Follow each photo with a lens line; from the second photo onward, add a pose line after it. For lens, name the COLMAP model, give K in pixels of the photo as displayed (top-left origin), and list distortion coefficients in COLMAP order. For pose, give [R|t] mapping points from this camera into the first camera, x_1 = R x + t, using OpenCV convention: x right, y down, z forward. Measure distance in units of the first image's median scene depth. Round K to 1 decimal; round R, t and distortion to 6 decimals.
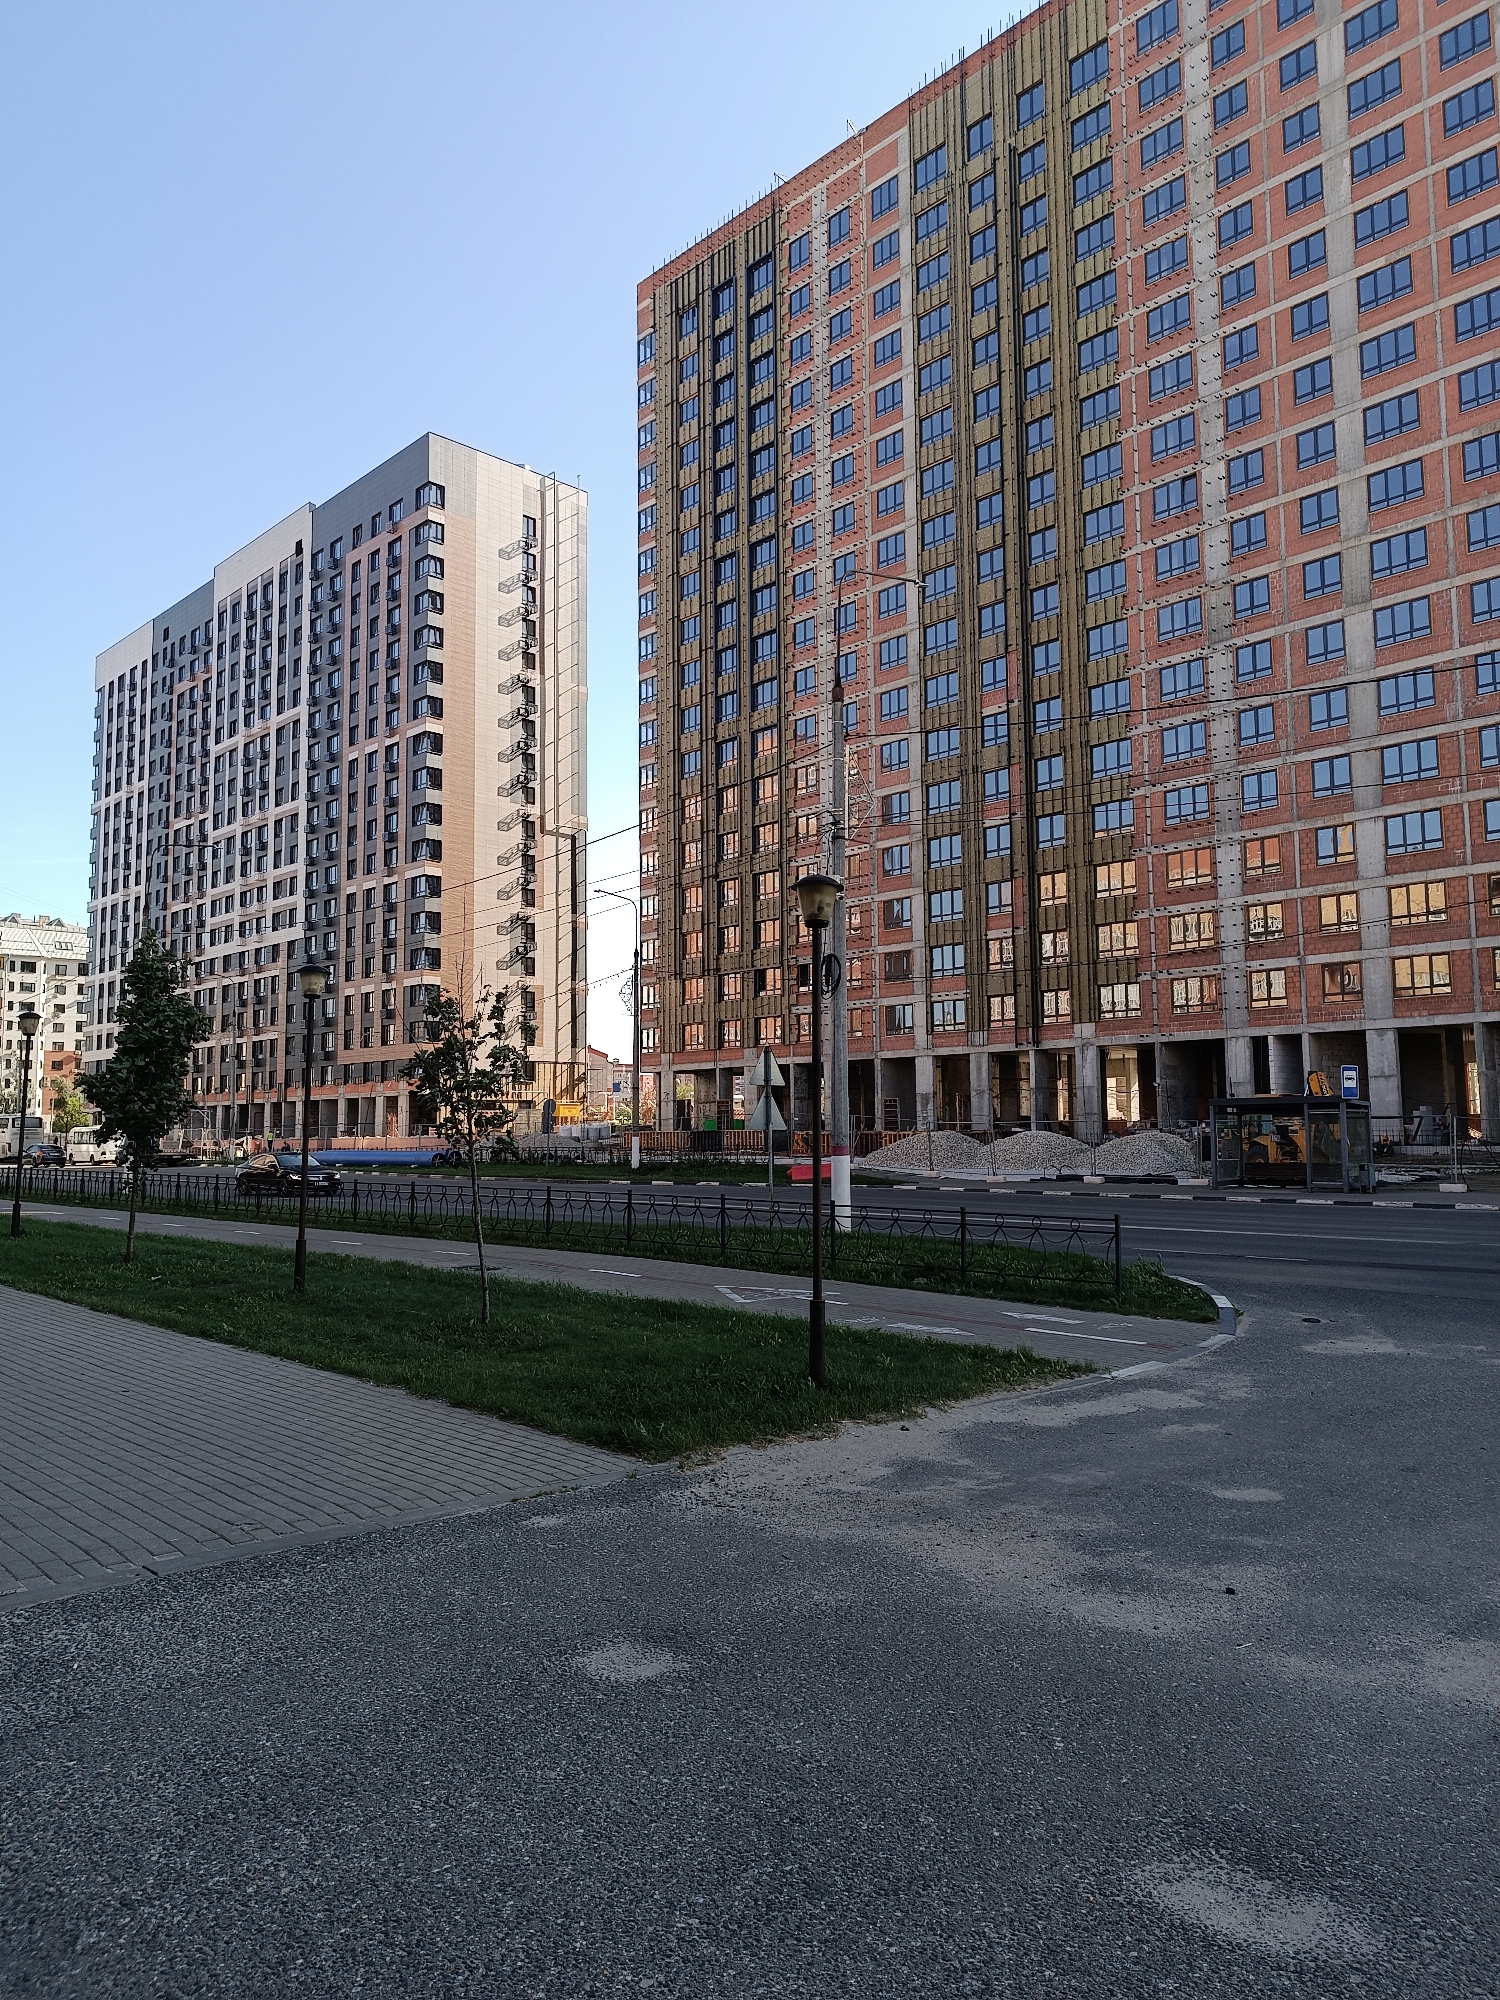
lens RADIAL K [[1422.6, 0, 750.0], [0, 1422.6, 1000.0], [0, 0, 1]] dist [0.032173, -0.032730]
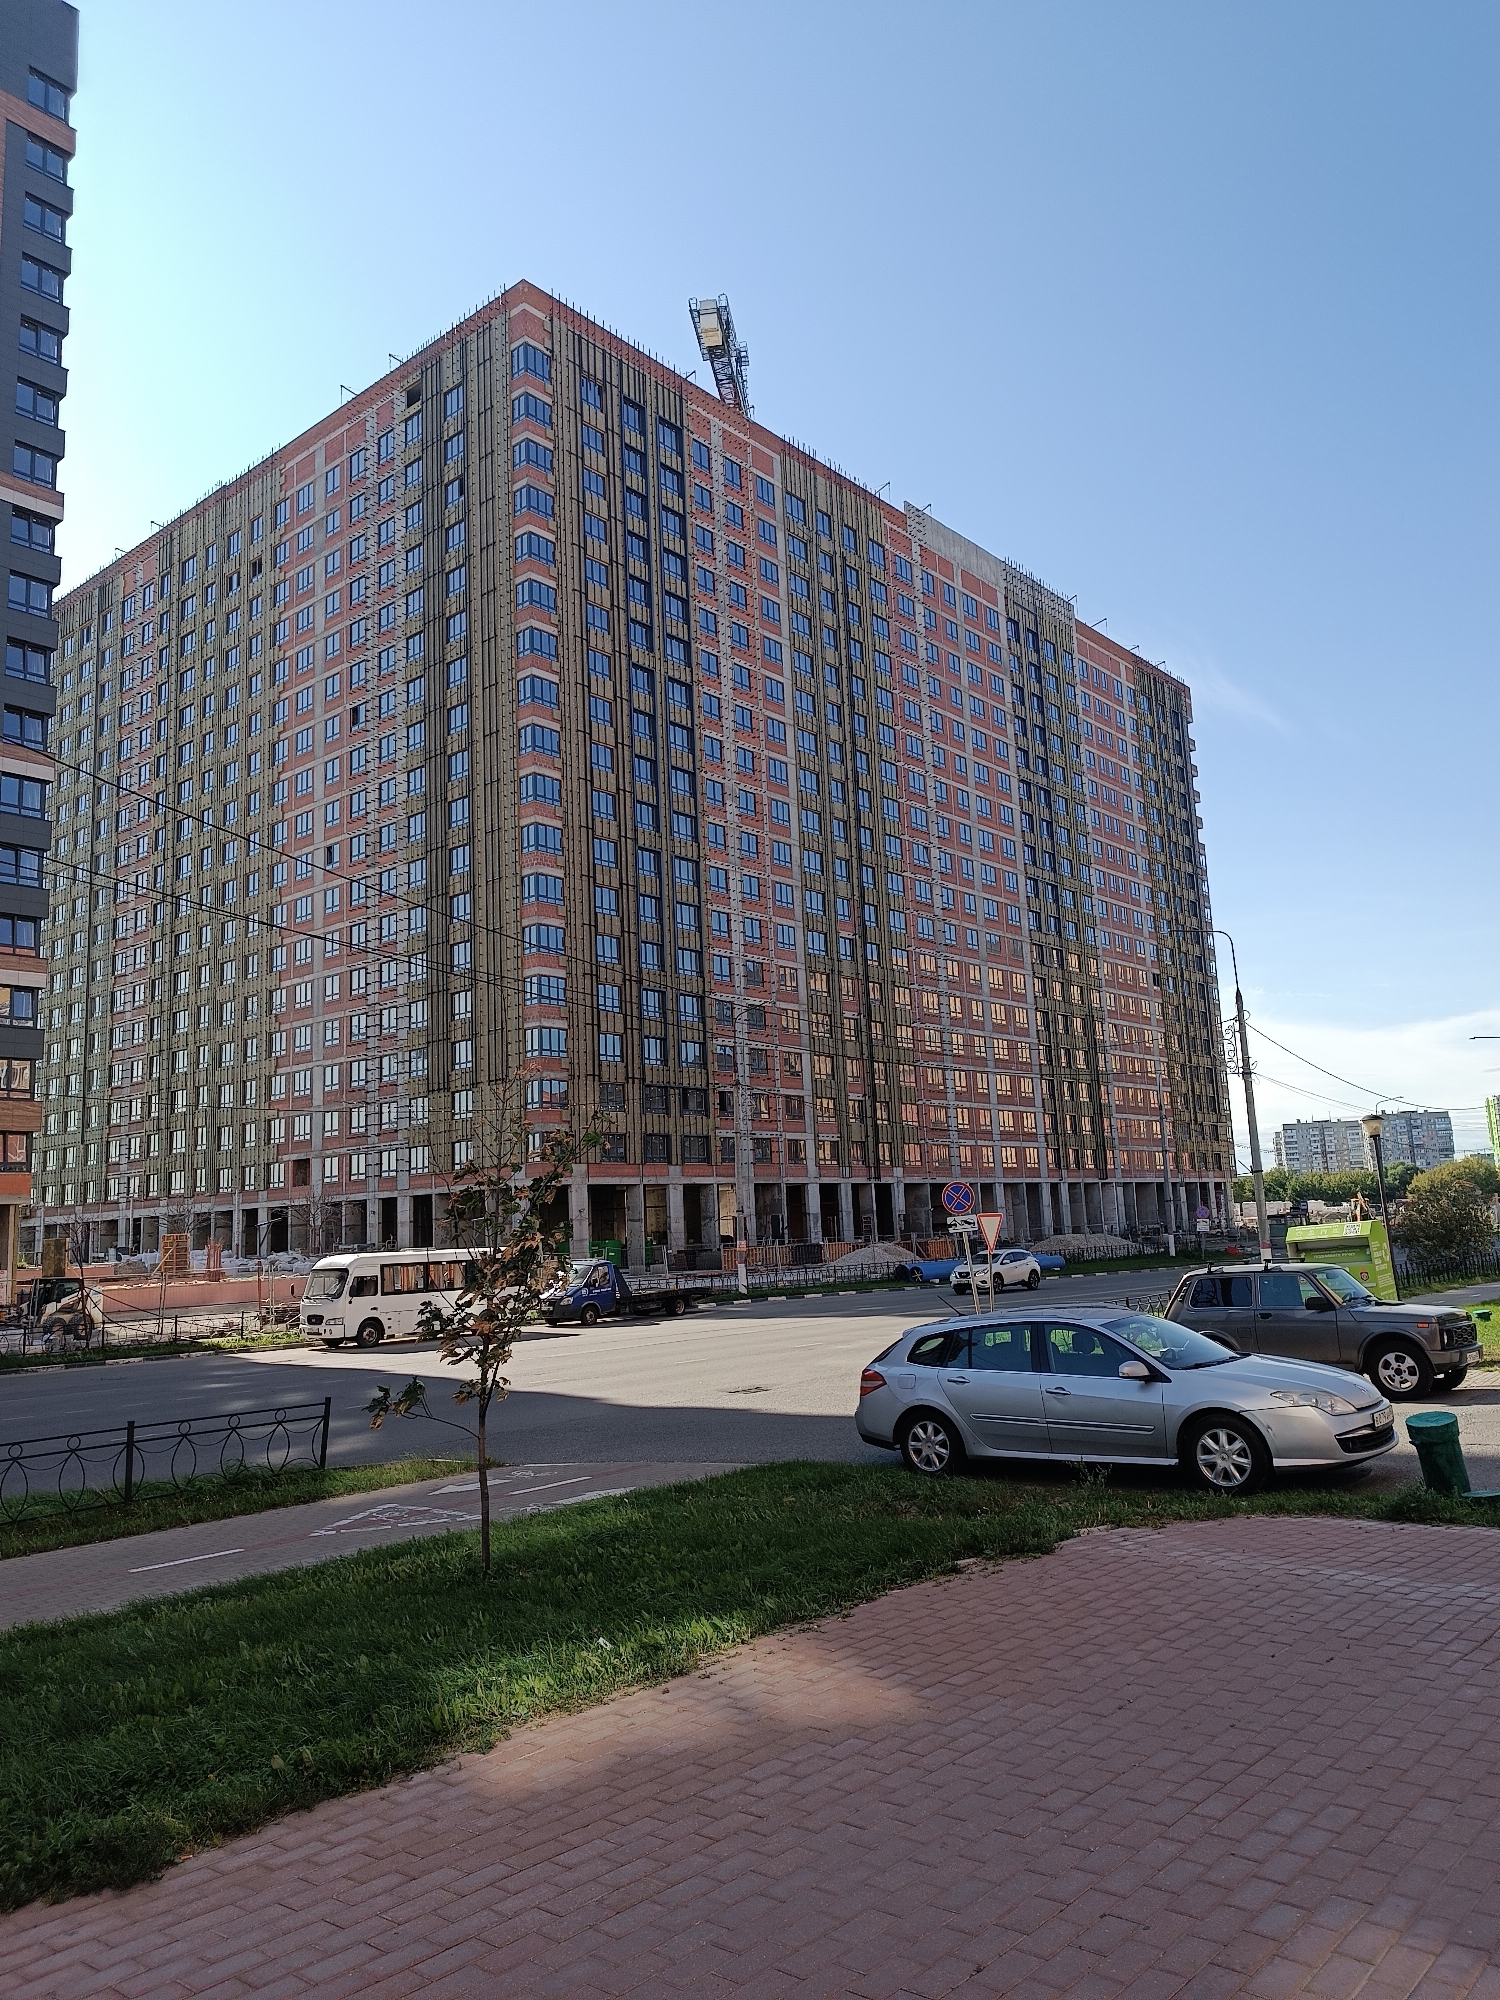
lens RADIAL K [[1416.9, 0, 742.3], [0, 1416.9, 1002.1], [0, 0, 1]] dist [0.045466, -0.067197]
pose [[-0.090381, 0.171648, 0.981004, -0.969050], [-0.052101, 0.982871, -0.176775, 0.091733], [-0.994543, -0.067088, -0.079890, 1.008272]]
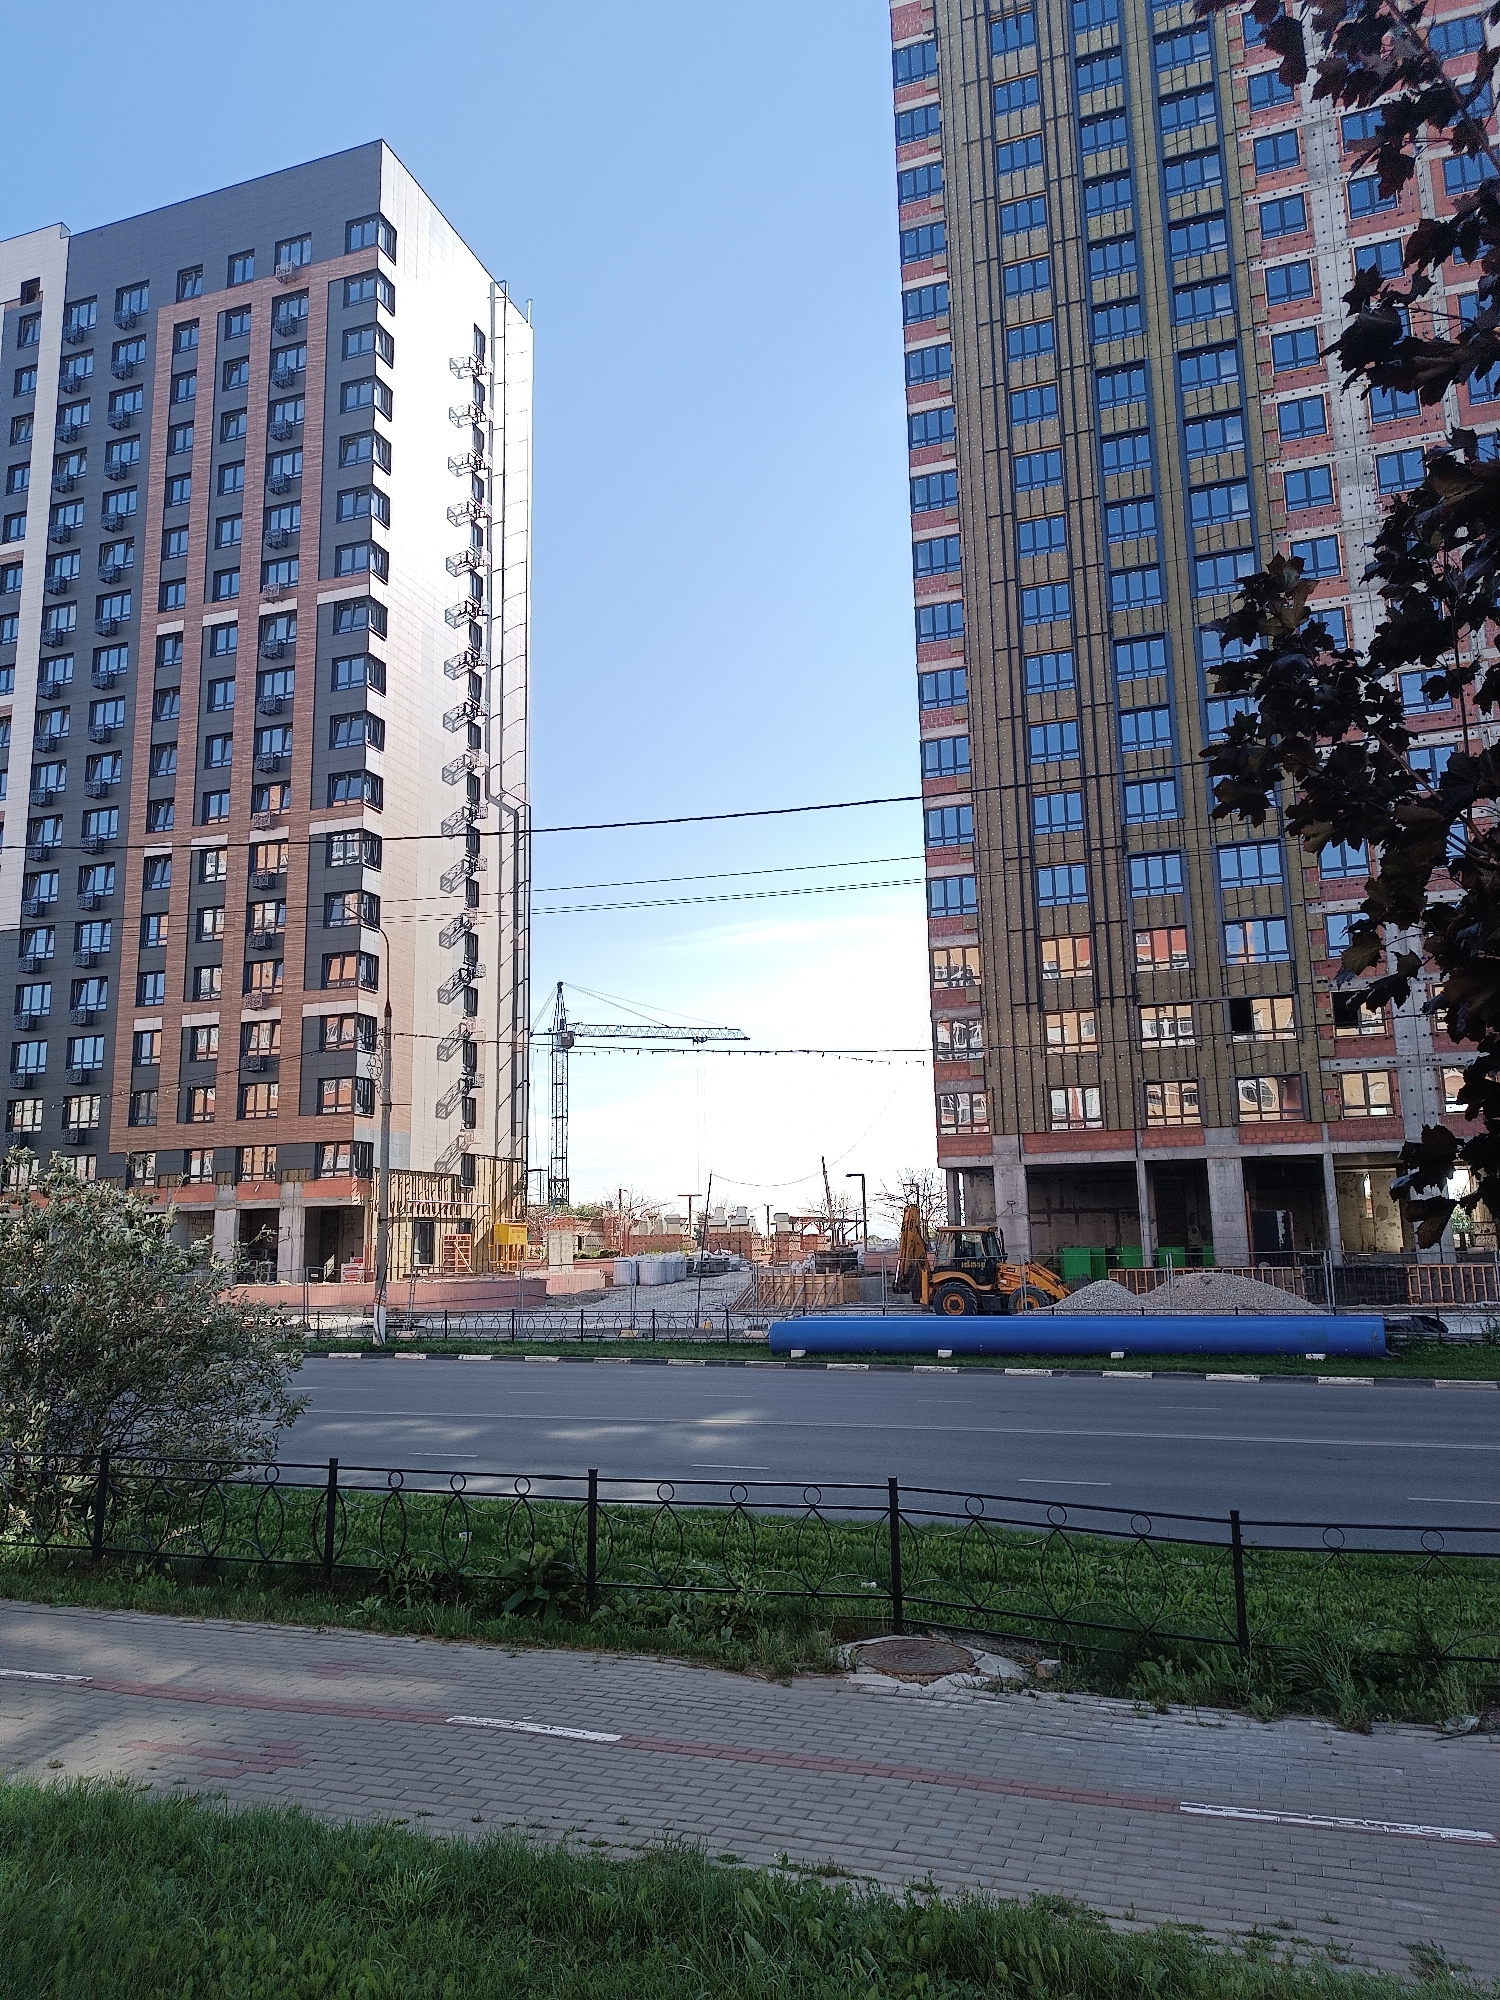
lens RADIAL K [[1455.8, 0, 725.5], [0, 1455.8, 995.5], [0, 0, 1]] dist [0.039875, -0.044338]
pose [[0.896457, 0.076447, 0.436488, -0.453131], [-0.034581, 0.994072, -0.103079, 0.048184], [-0.441780, 0.077312, 0.893786, 0.515136]]
